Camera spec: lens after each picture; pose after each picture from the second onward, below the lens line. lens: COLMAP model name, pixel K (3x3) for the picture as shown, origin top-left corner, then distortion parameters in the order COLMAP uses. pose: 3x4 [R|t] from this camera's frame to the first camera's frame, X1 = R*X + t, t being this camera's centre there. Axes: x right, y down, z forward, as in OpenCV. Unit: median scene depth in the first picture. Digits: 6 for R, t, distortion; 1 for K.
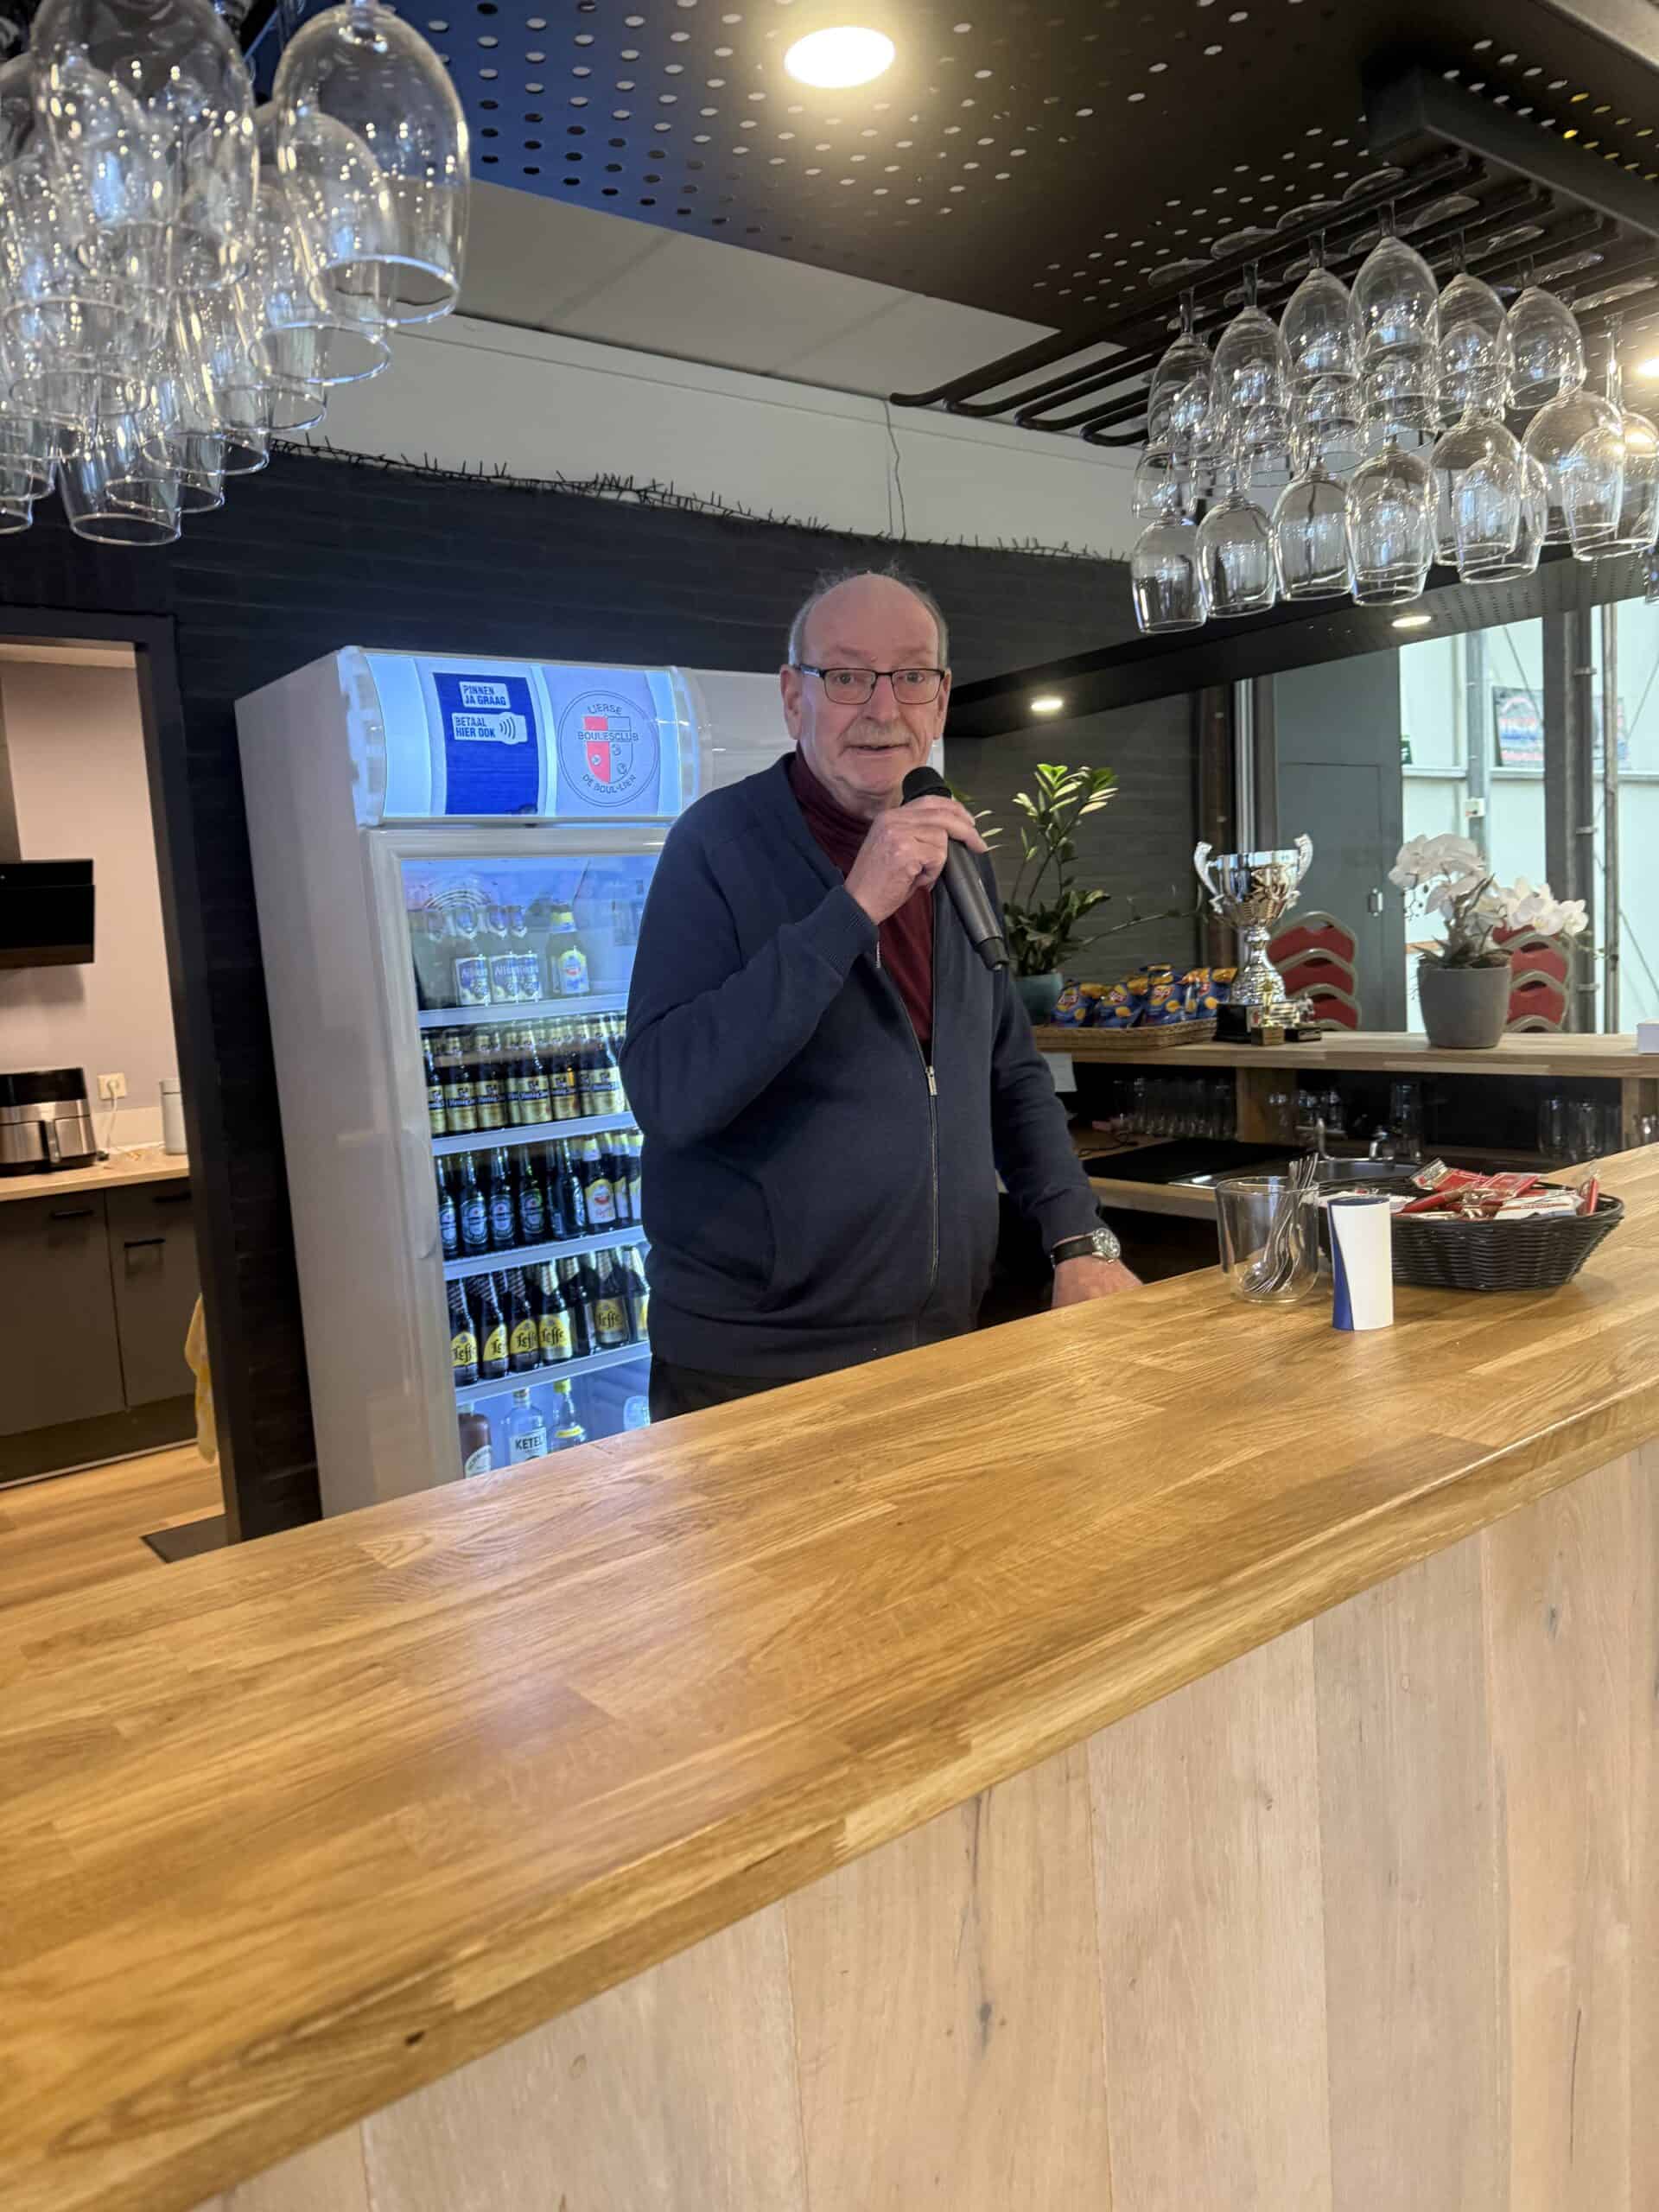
lens RADIAL K [[1583.3, 0, 831.1], [0, 1583.3, 1108.1], [0, 0, 1]] dist [0.089819, -0.003369]
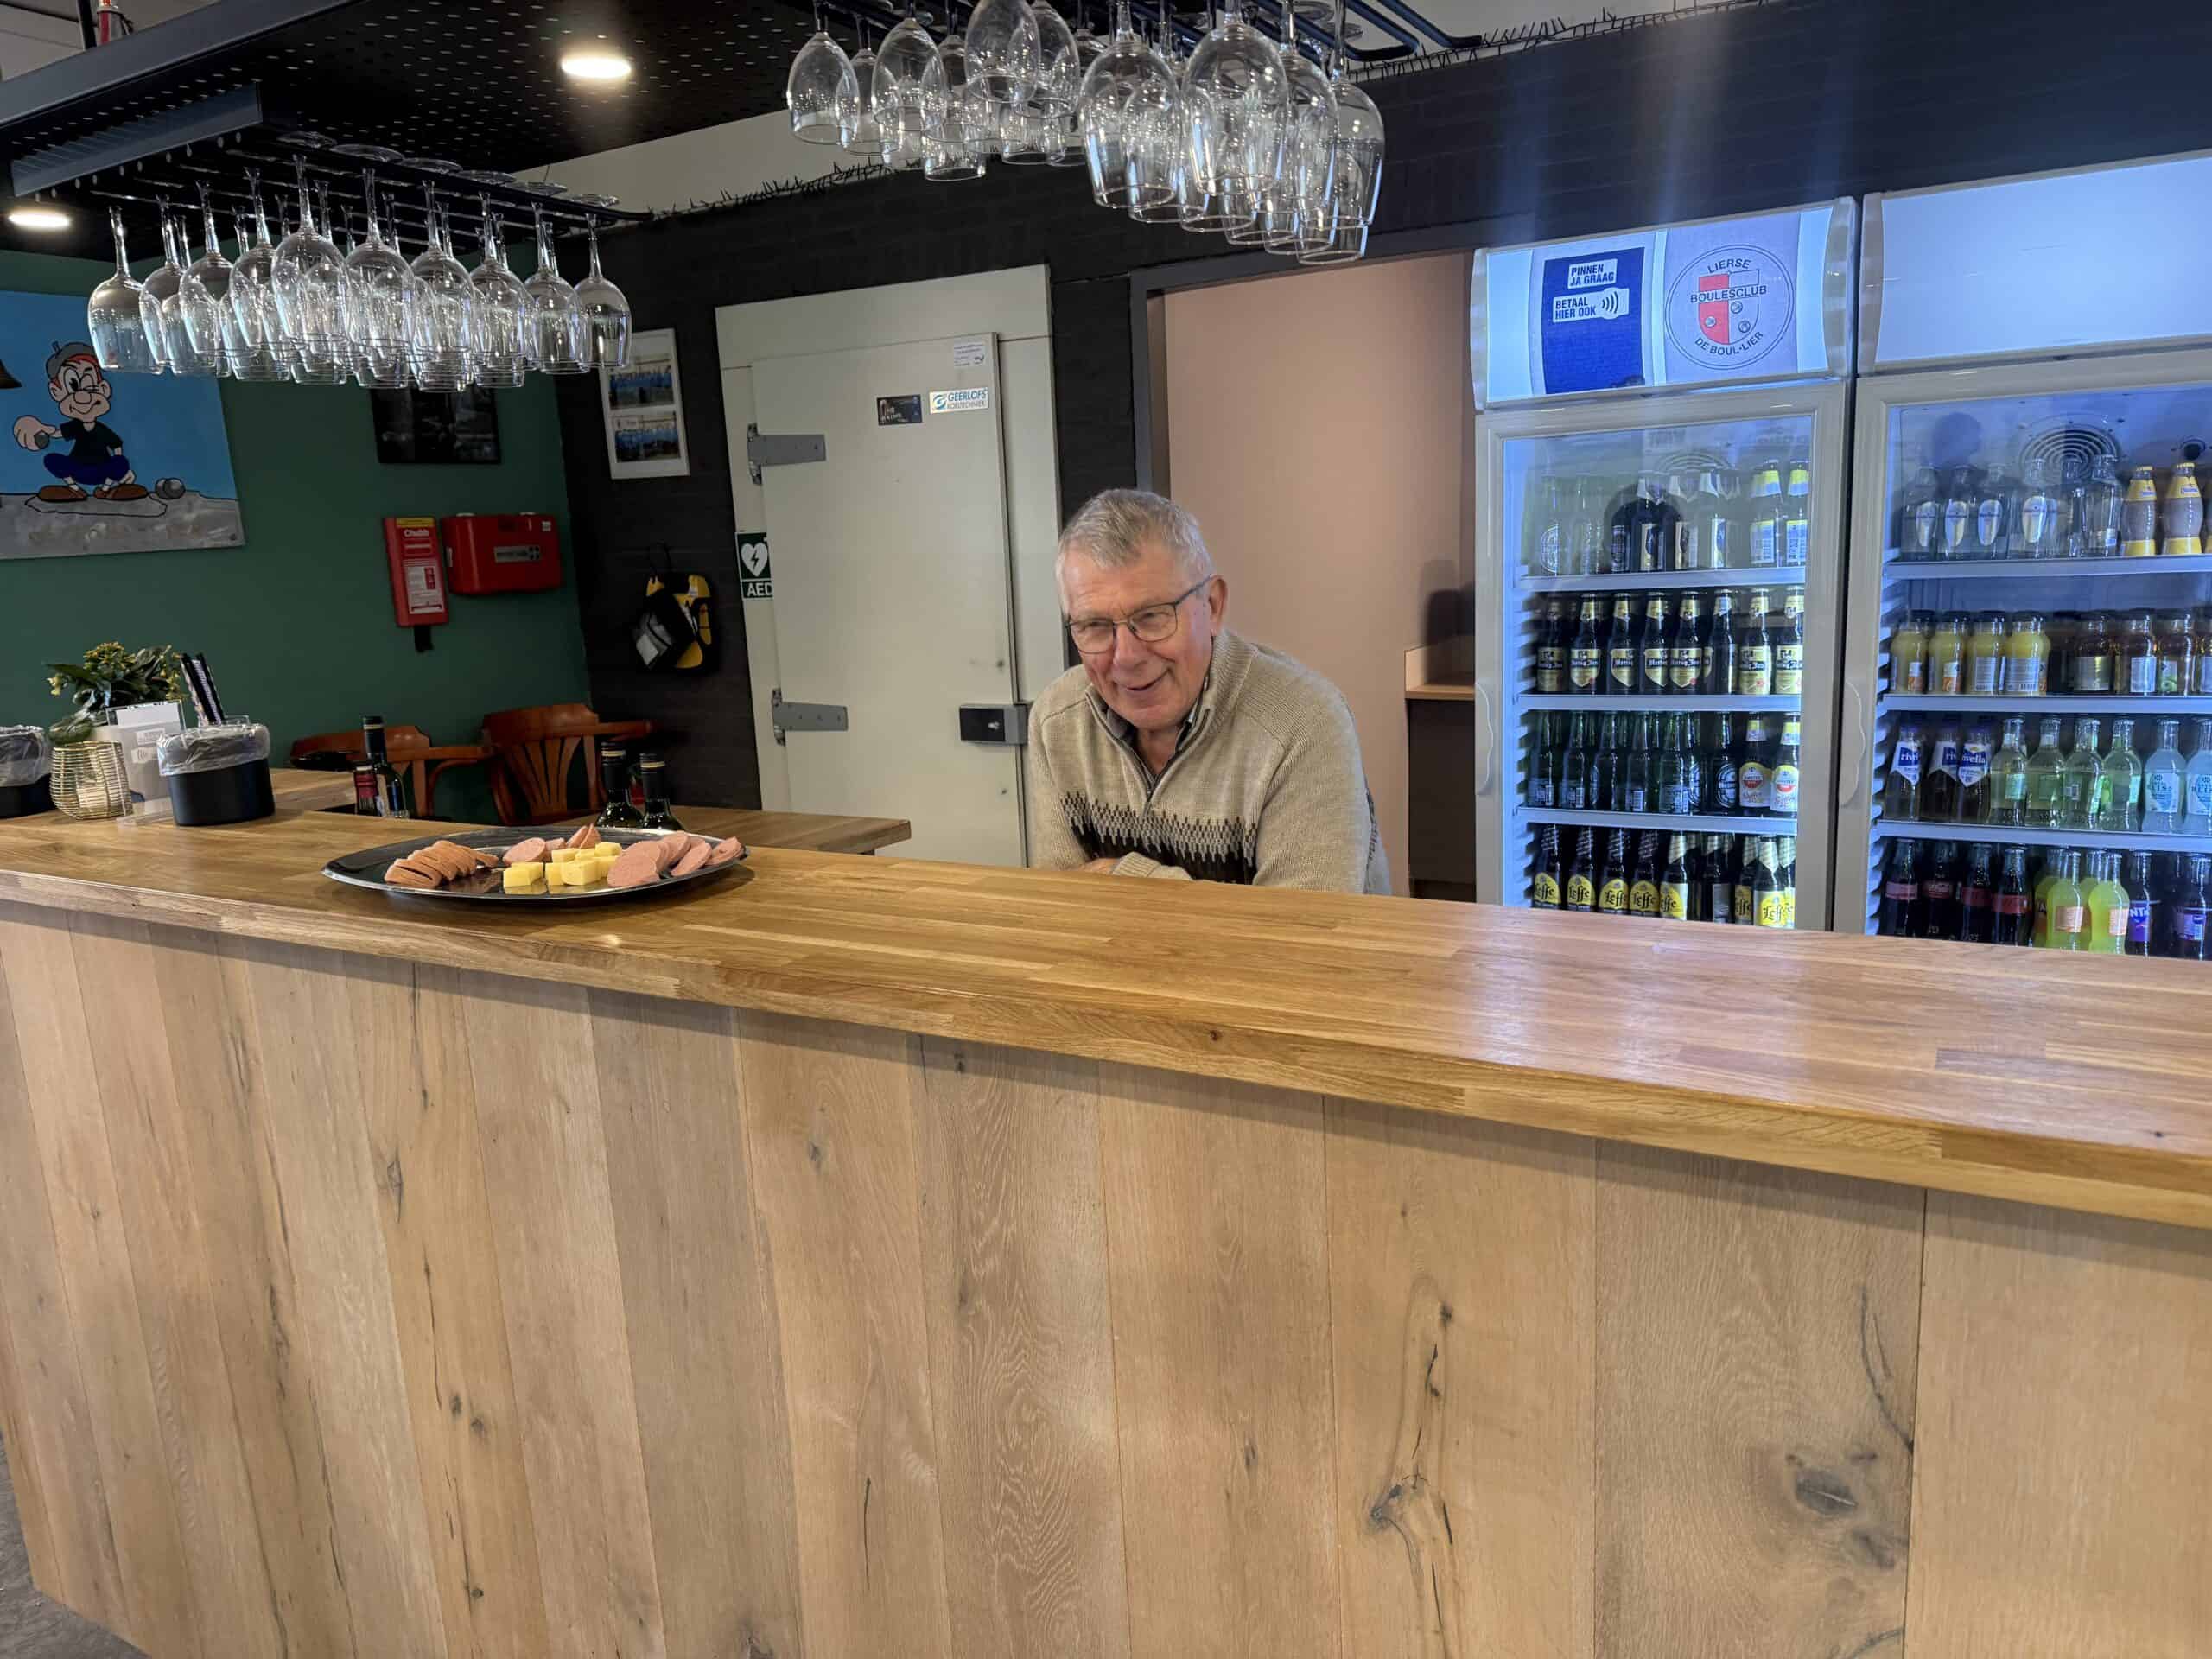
lens RADIAL K [[1546.2, 0, 1111.7], [0, 1546.2, 839.7], [0, 0, 1]] dist [0.051084, -0.069879]
pose [[0.354648, 0.222009, -0.908260, 0.665903], [-0.087852, 0.975016, 0.204023, -0.077269], [0.930863, 0.007436, 0.365292, 0.336089]]
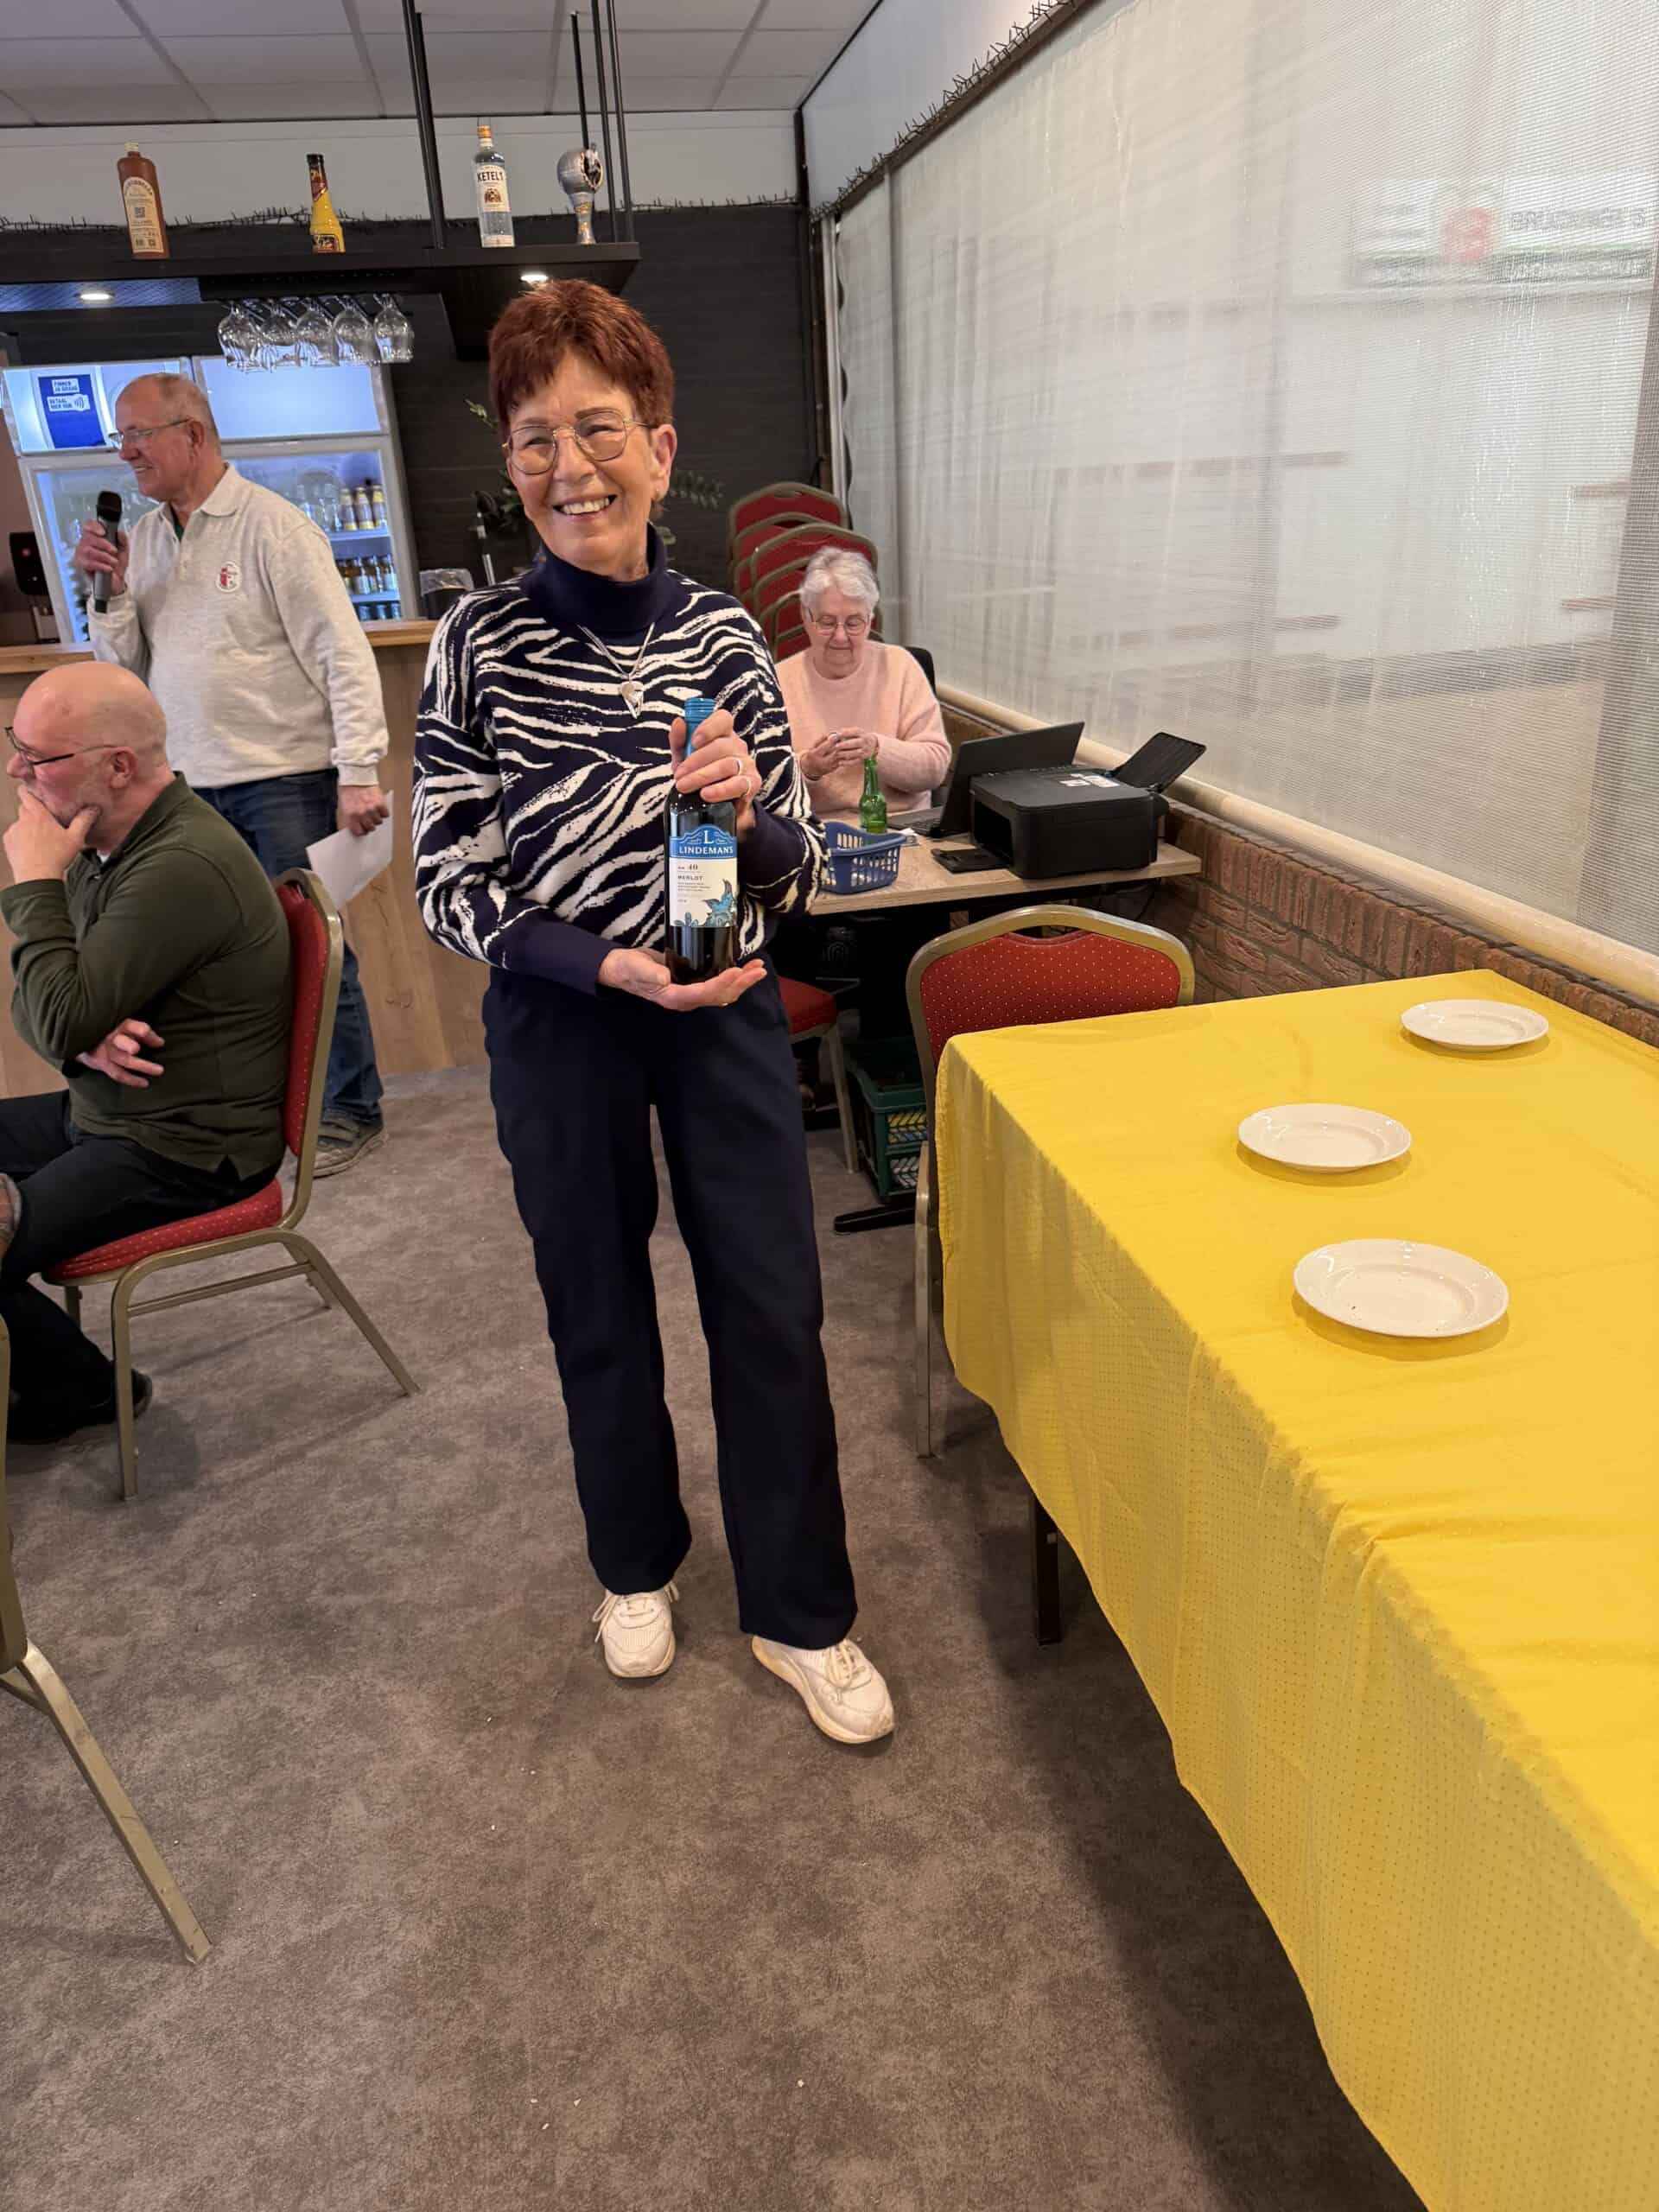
lens RADIAL K [[1564.8, 0, 838.3], [0, 1564.8, 1110.2], [0, 0, 1]] dist [0.004868, -0.009224]
pose [[0.885561, 0.183125, -0.426904, 1.655203], [-0.053838, 0.953284, 0.297239, -0.023443], [0.461393, -0.240240, 0.854050, -0.466765]]
